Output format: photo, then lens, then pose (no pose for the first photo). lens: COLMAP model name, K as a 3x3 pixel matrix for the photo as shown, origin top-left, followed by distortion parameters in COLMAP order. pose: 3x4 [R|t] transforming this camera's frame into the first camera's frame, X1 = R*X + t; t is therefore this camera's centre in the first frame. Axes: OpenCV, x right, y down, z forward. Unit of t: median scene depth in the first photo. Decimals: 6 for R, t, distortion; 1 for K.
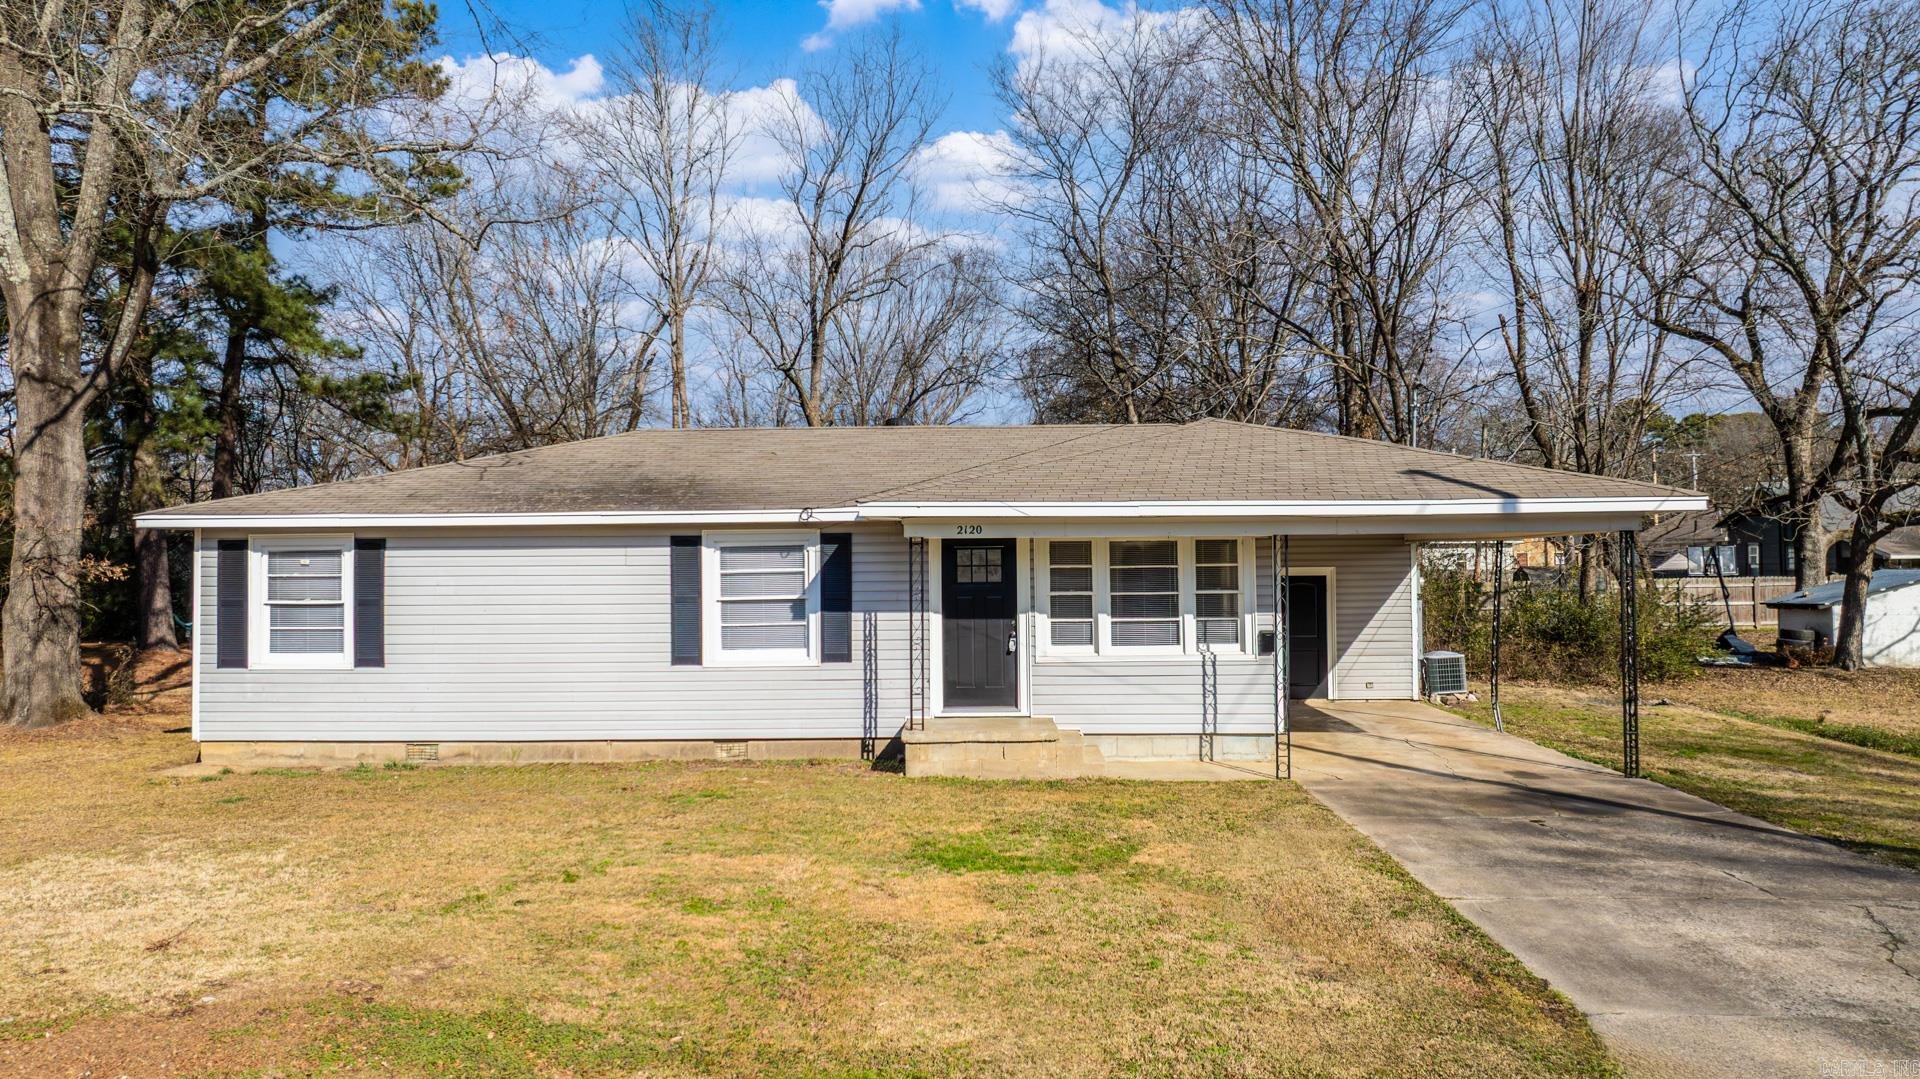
lens RADIAL K [[1358.3, 0, 970.9], [0, 1358.3, 535.9], [0, 0, 1]] dist [-0.029377, 0.015396]
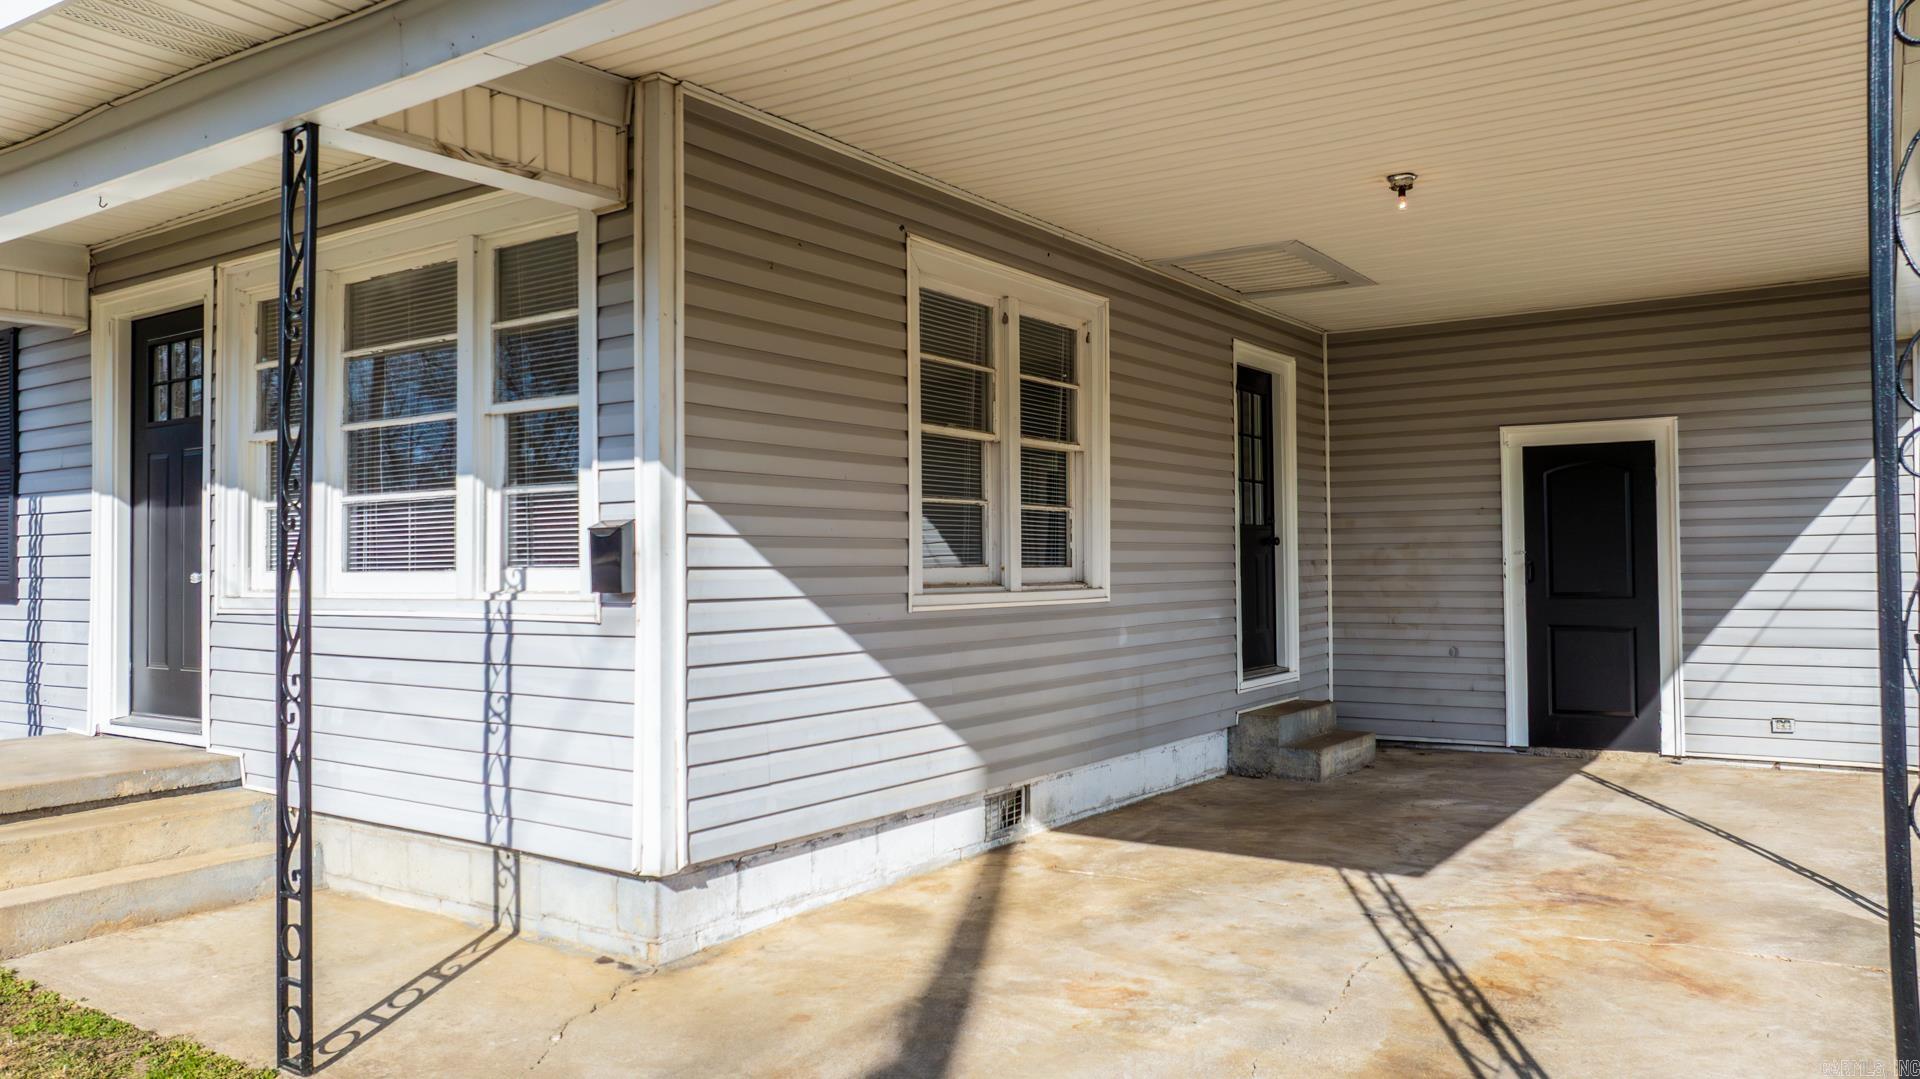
lens RADIAL K [[1358.3, 0, 958.9], [0, 1358.3, 531.8], [0, 0, 1]] dist [-0.029377, 0.015396]
pose [[0.830471, -0.012471, -0.556922, 0.441992], [0.016981, 0.999852, 0.002931, 0.072186], [0.556803, -0.011891, 0.830560, 0.793451]]
